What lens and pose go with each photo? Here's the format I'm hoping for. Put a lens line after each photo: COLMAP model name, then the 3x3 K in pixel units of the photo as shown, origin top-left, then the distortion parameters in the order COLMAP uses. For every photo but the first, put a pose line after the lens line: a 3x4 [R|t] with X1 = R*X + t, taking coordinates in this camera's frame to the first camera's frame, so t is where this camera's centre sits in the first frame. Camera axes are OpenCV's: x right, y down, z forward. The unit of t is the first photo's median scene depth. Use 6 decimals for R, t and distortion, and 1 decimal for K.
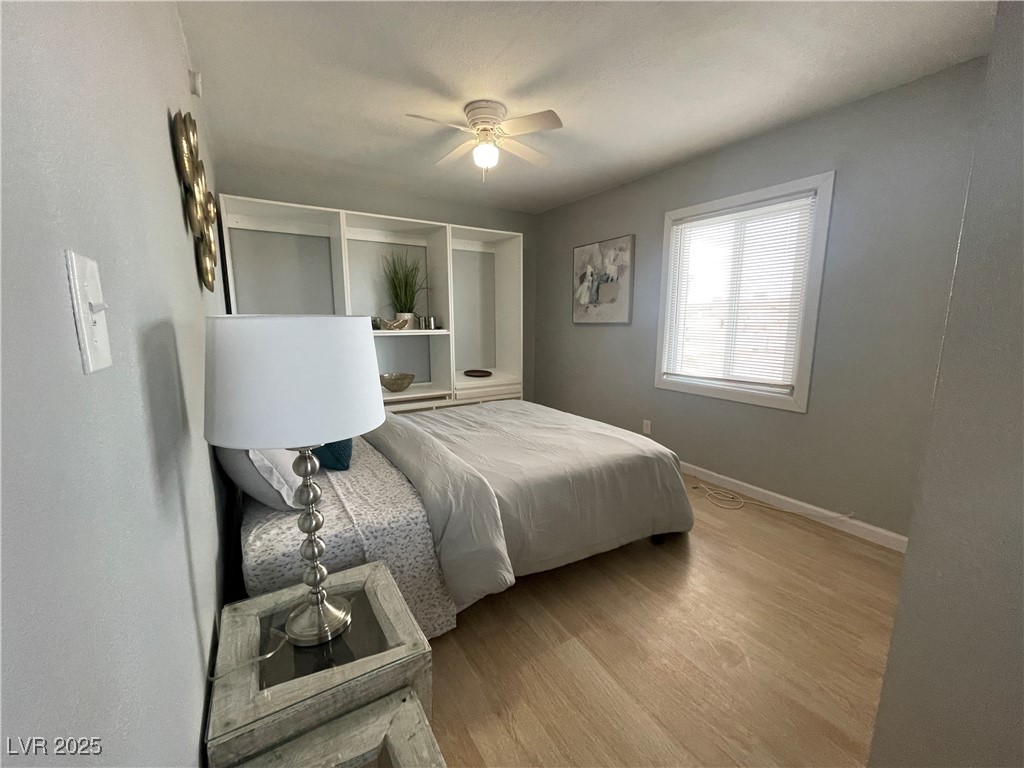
lens RADIAL K [[411.6, 0, 512.2], [0, 411.6, 384.4], [0, 0, 1]] dist [0.003470, 0.000297]
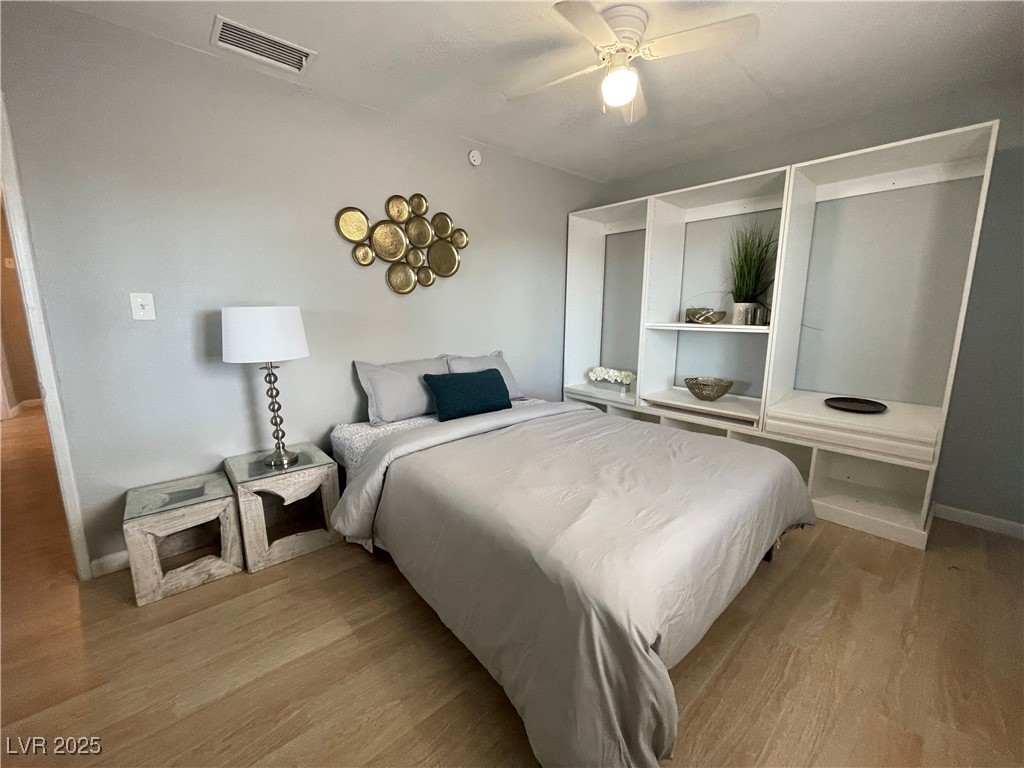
lens RADIAL K [[411.6, 0, 512.7], [0, 411.6, 382.1], [0, 0, 1]] dist [0.003470, 0.000297]
pose [[0.148318, 0.167882, -0.974586, 0.447746], [-0.160727, 0.976475, 0.143747, -0.071492], [0.975791, 0.135322, 0.171812, 0.472670]]
